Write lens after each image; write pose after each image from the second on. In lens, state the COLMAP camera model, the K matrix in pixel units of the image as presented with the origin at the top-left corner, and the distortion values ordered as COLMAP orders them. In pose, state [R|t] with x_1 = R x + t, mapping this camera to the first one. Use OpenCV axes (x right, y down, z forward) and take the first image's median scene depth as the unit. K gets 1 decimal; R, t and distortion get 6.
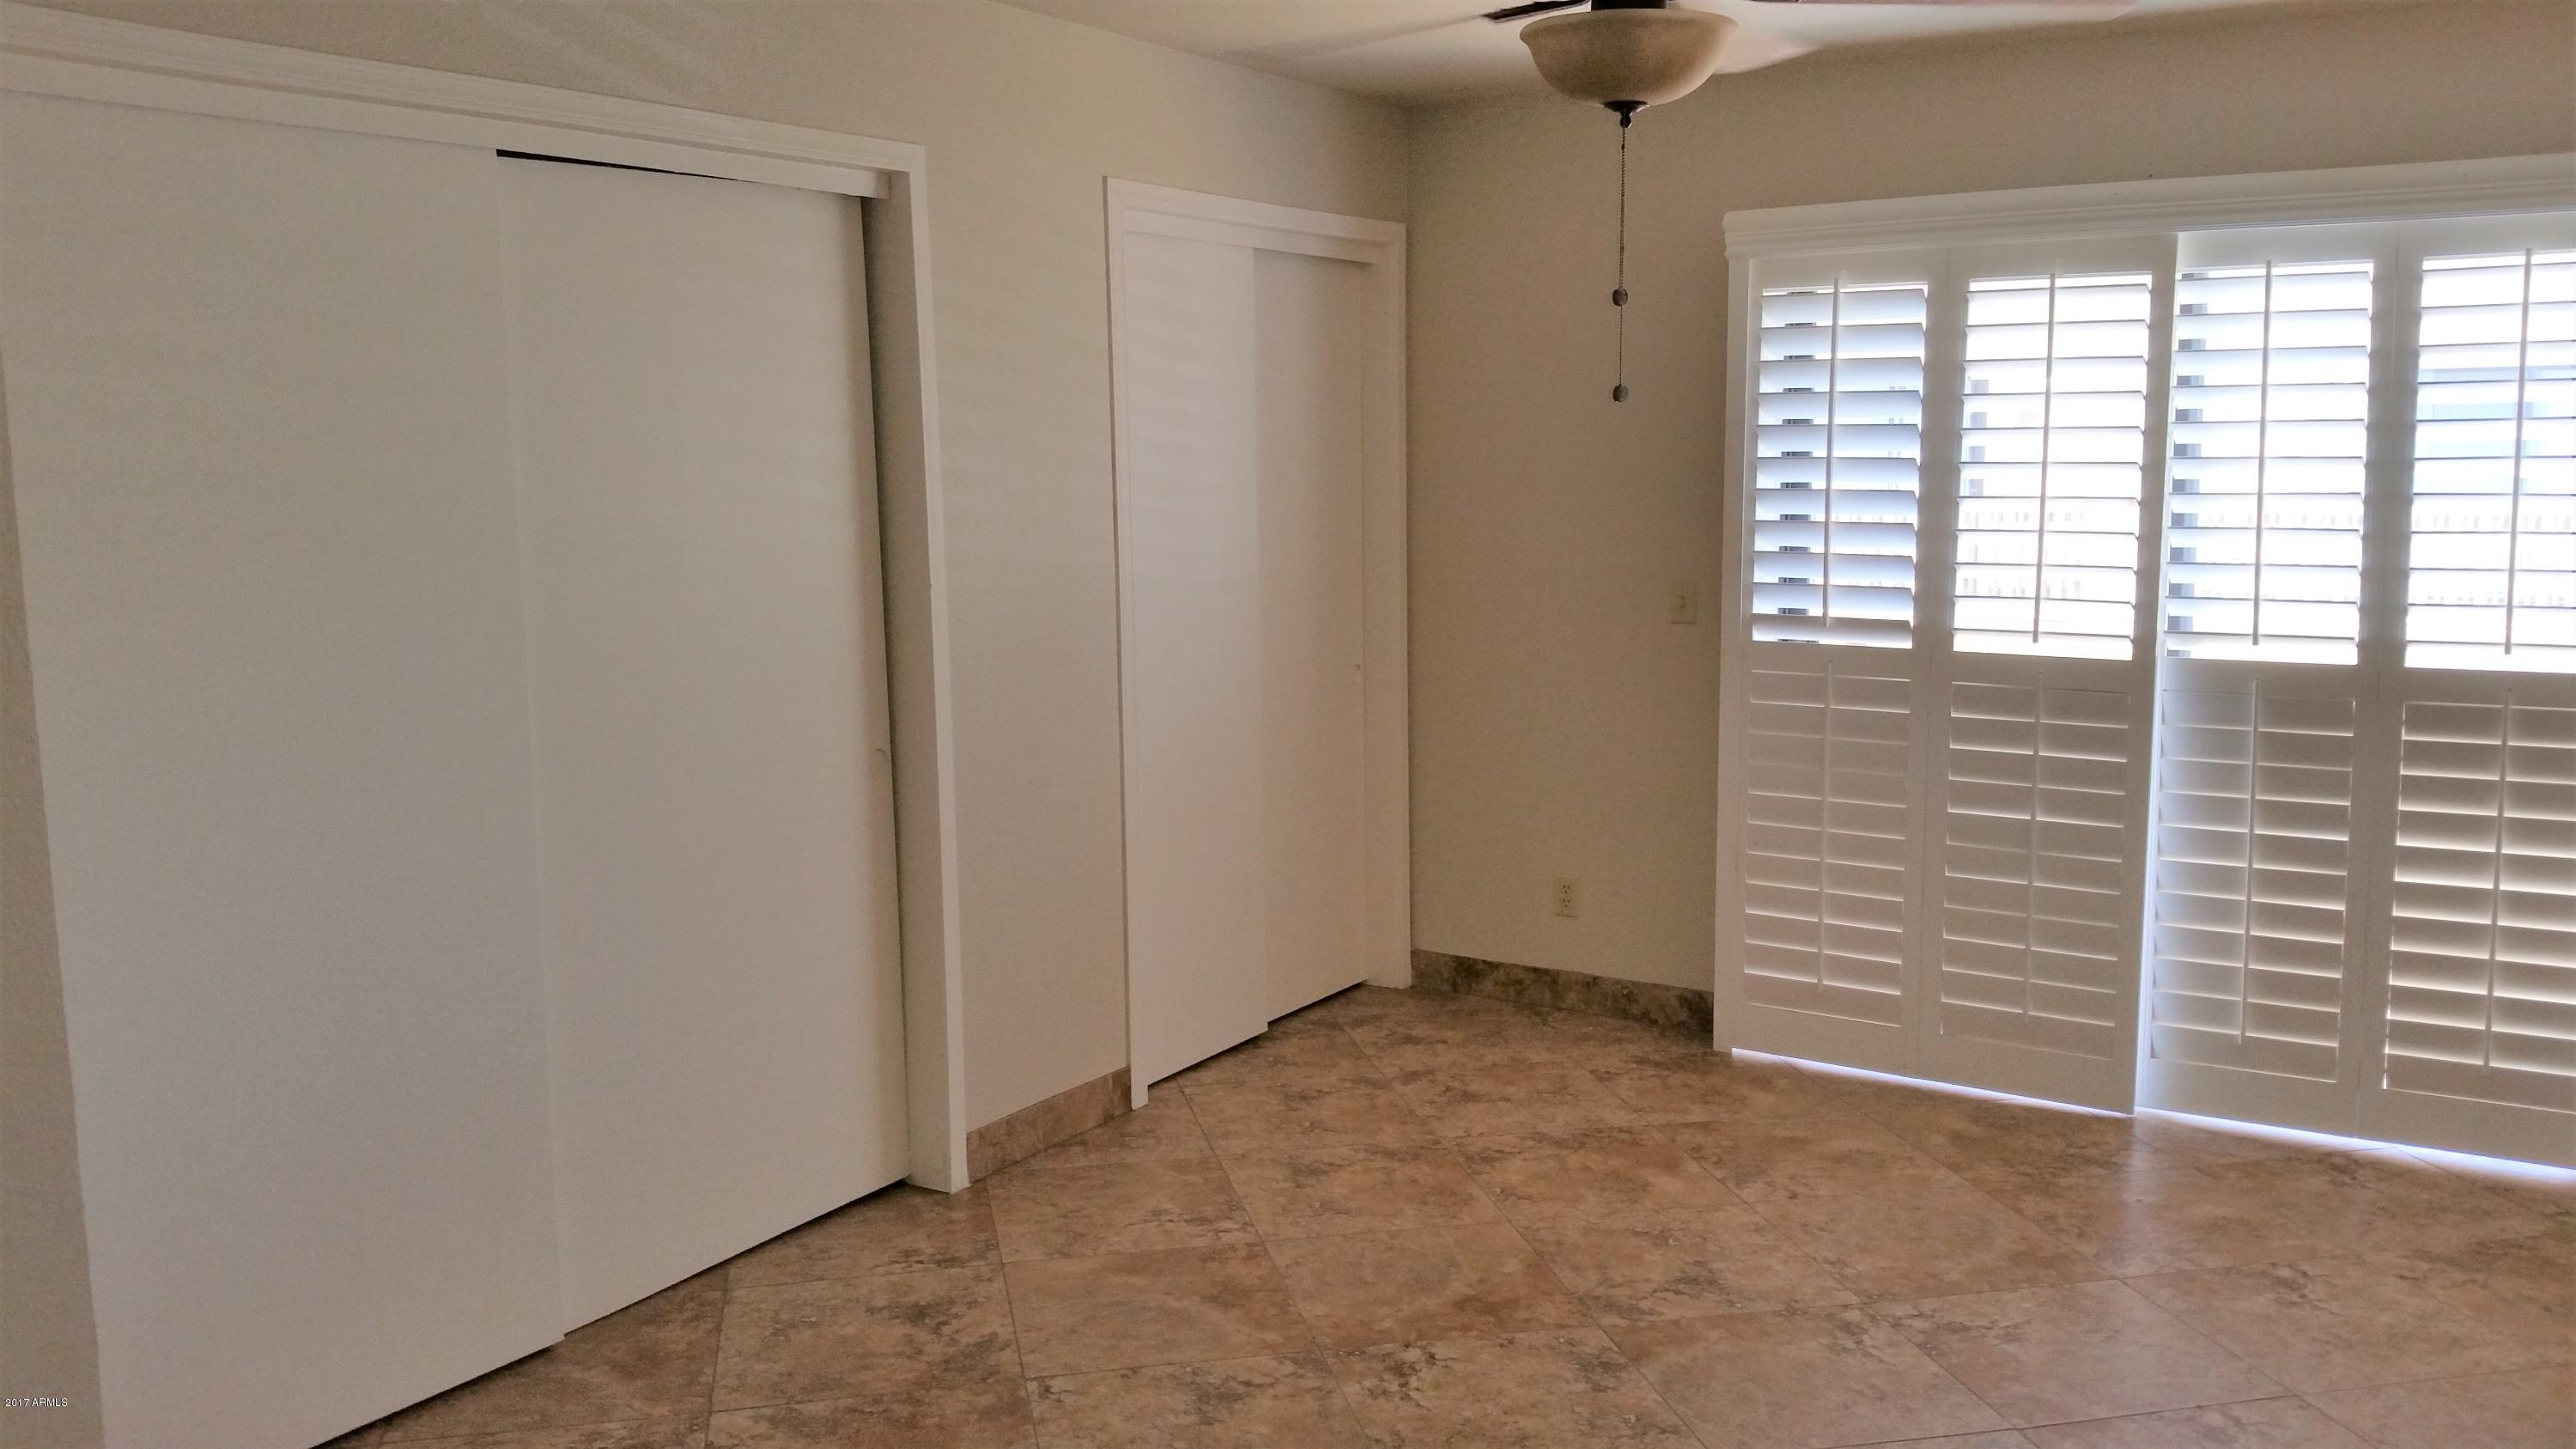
lens RADIAL K [[2107.7, 0, 1270.1], [0, 2107.7, 713.2], [0, 0, 1]] dist [0.136940, -0.299165]
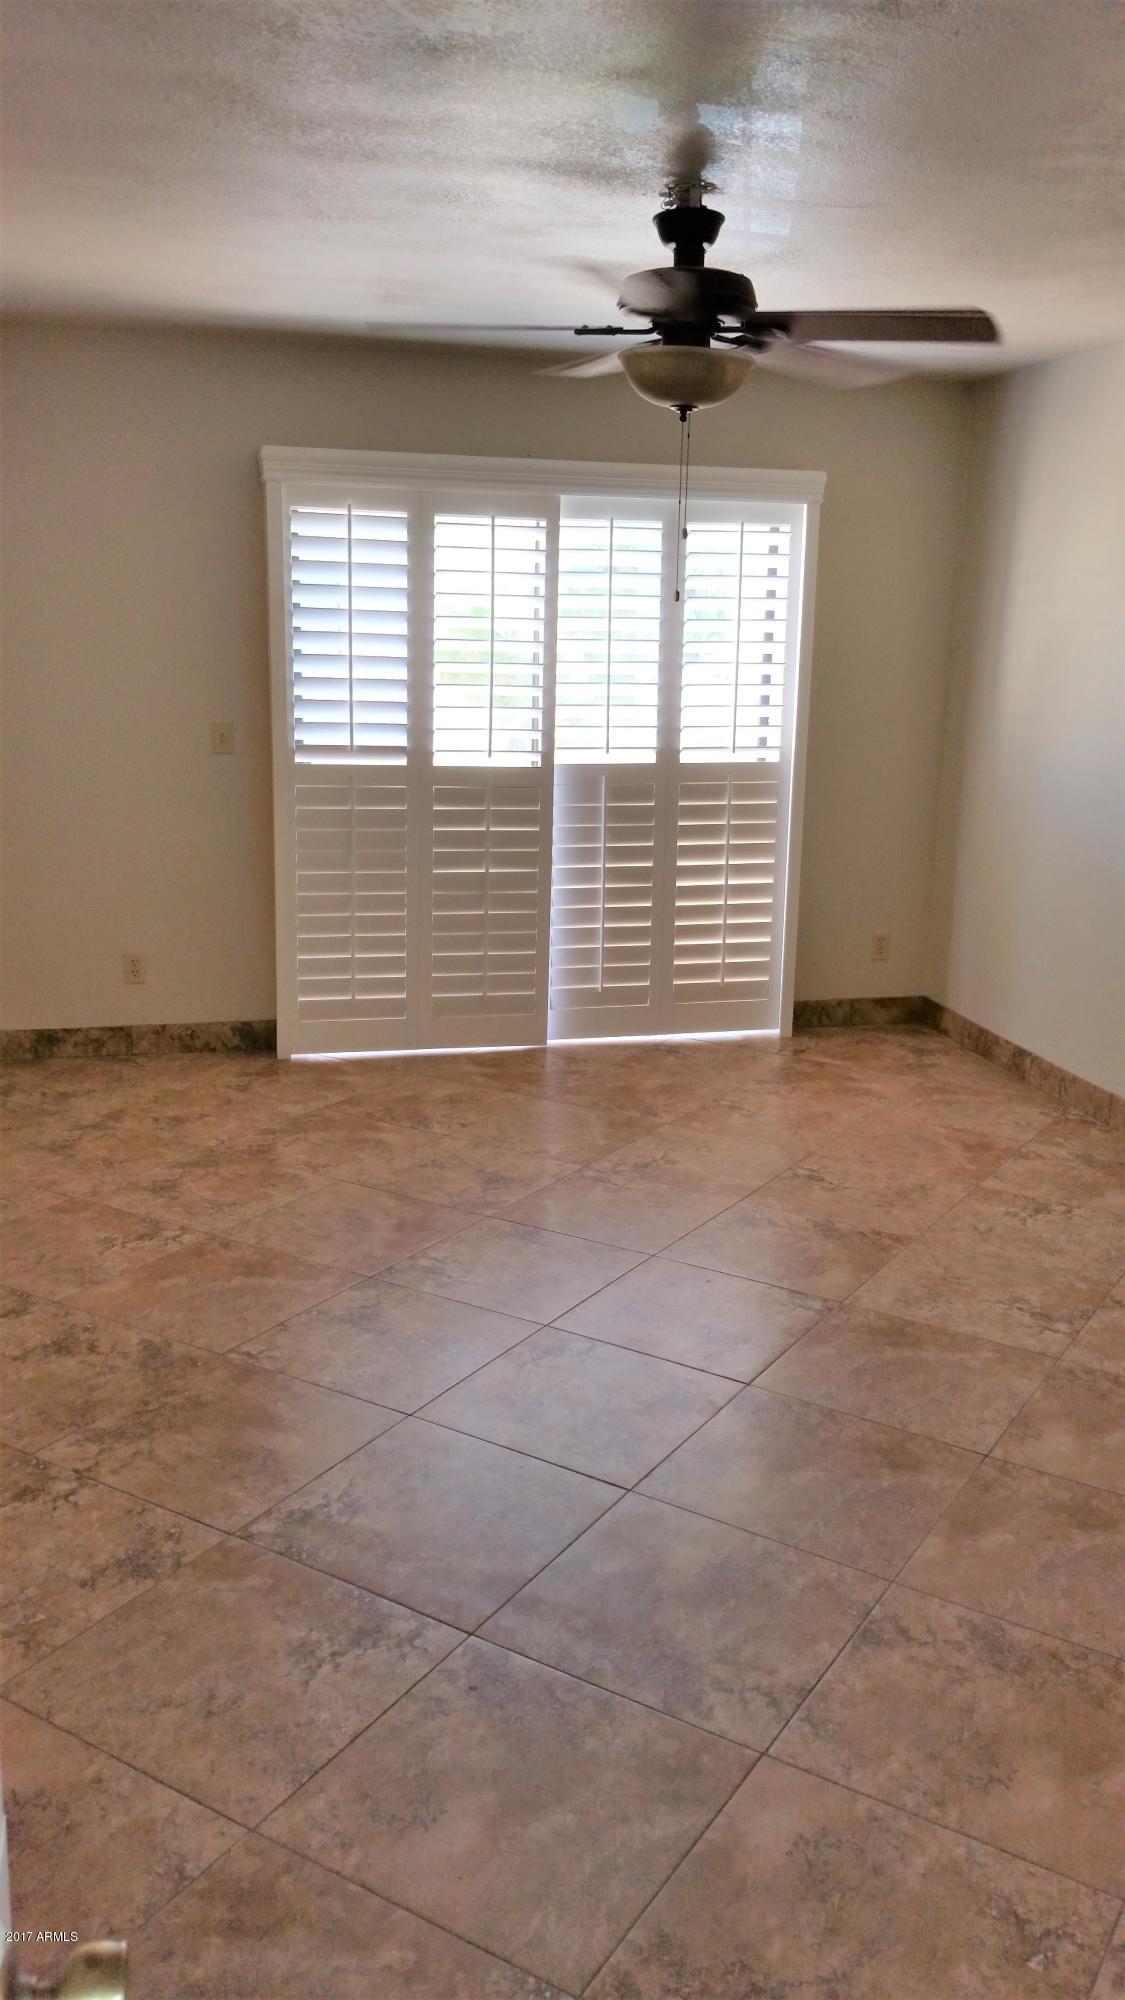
lens RADIAL K [[1636.2, 0, 577.2], [0, 1636.2, 992.2], [0, 0, 1]] dist [0.136940, -0.299165]
pose [[0.679867, -0.140638, 0.719723, -0.494206], [0.068309, 0.989316, 0.128791, -0.013773], [-0.730147, -0.038397, 0.682211, 0.128017]]
